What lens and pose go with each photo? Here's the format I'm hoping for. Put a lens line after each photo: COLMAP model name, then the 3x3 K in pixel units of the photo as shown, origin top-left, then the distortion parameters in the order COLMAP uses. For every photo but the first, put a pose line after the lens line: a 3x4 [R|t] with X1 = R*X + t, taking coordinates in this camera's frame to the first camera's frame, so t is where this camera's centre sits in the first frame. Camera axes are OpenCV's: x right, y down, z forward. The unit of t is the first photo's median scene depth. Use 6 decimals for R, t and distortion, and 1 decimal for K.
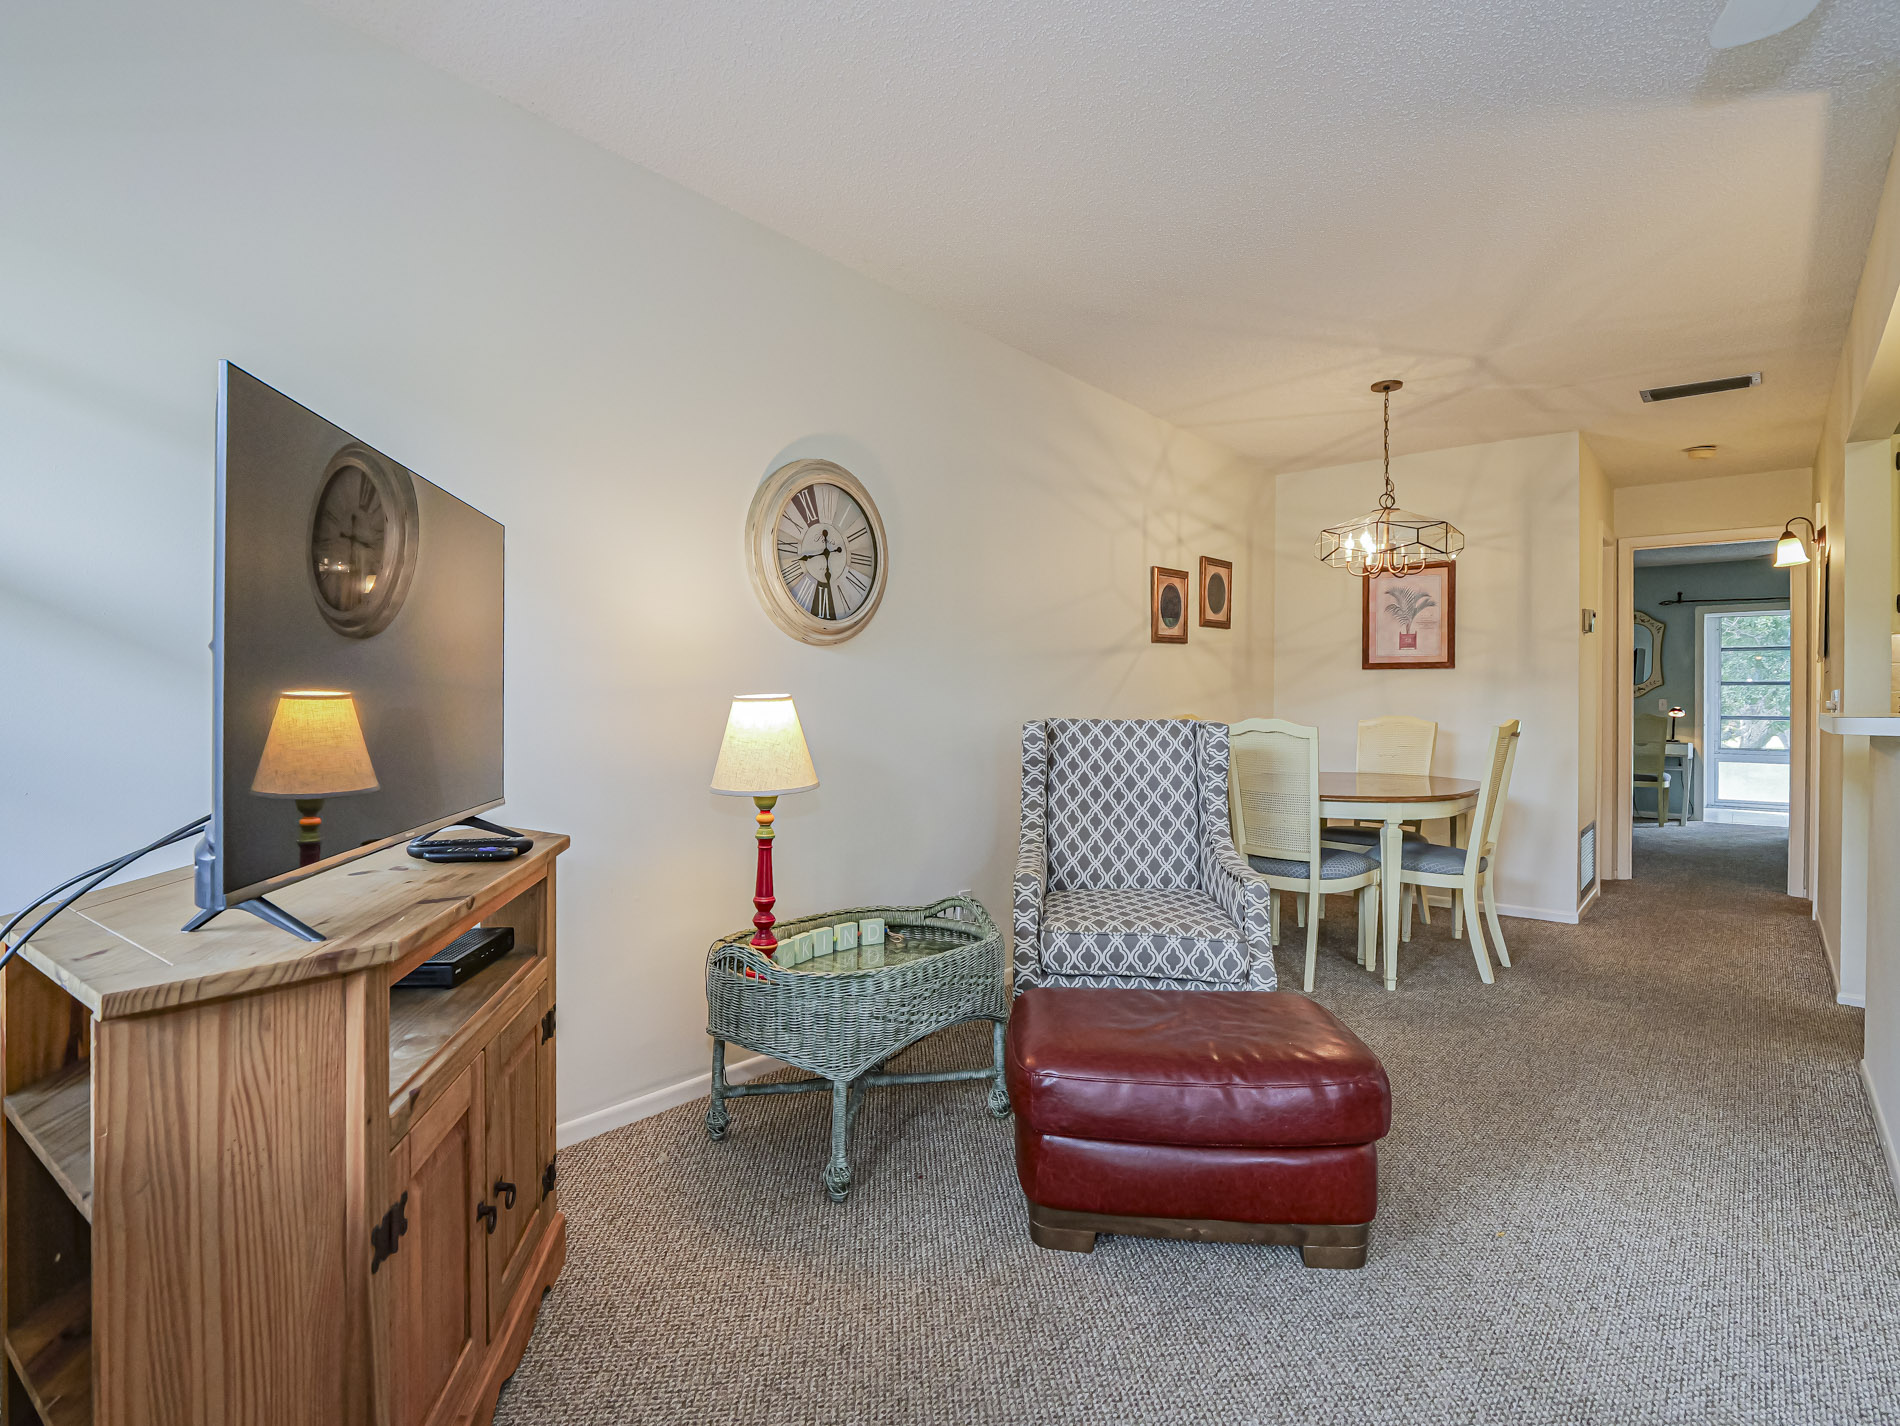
lens RADIAL K [[942.8, 0, 955.1], [0, 942.8, 714.8], [0, 0, 1]] dist [-0.008882, -0.001802]
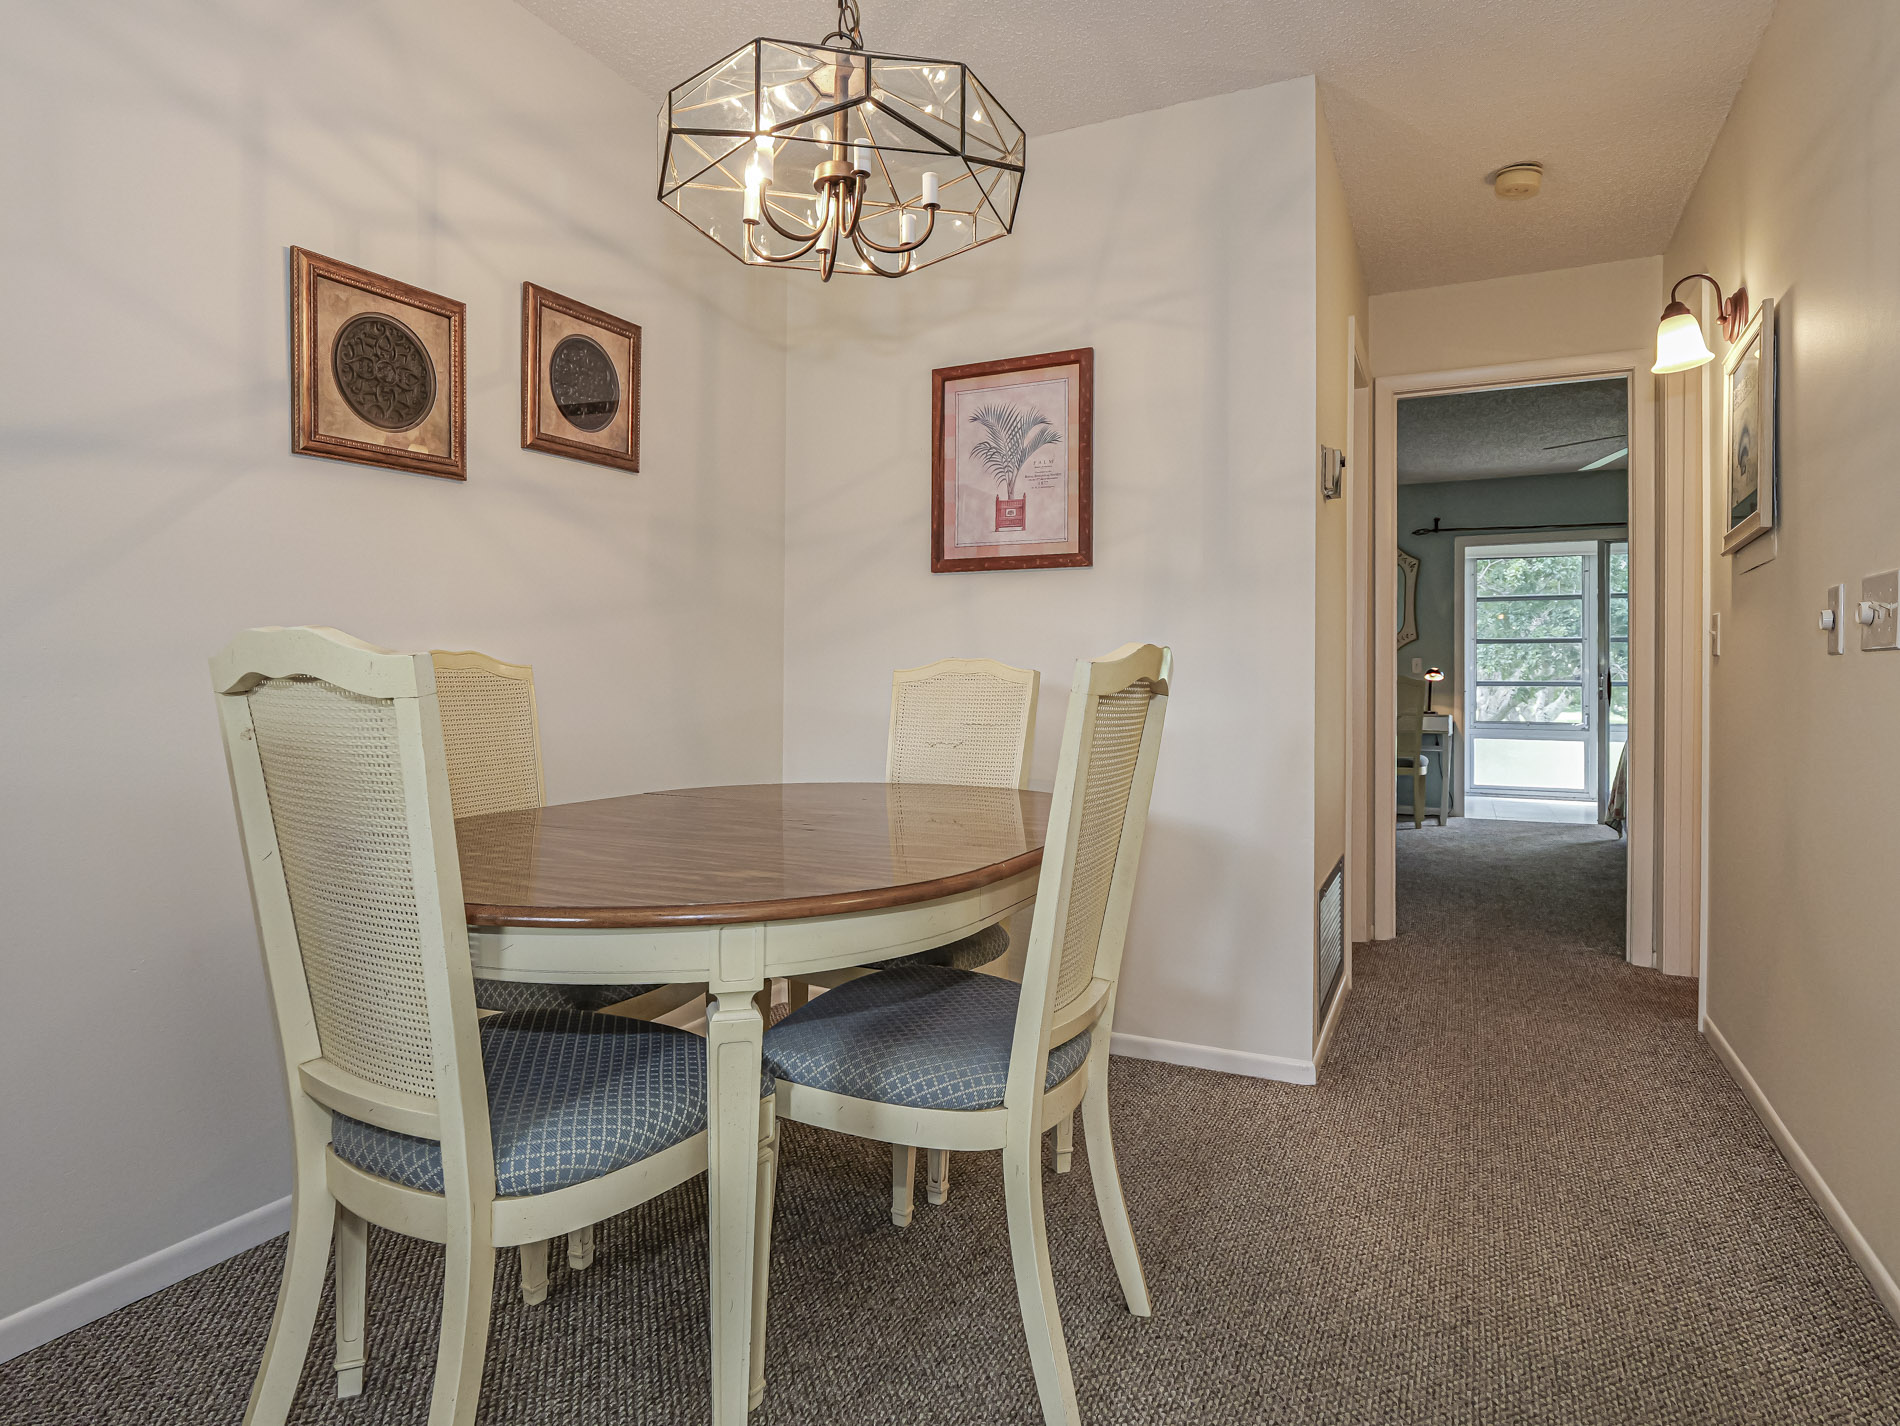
lens RADIAL K [[1073.7, 0, 923.7], [0, 1073.7, 685.9], [0, 0, 1]] dist [0.003540, 0.000234]
pose [[0.973041, -0.001975, 0.230625, 0.303848], [0.003107, 0.999985, -0.004545, 0.016119], [-0.230613, 0.005139, 0.973032, 0.452473]]
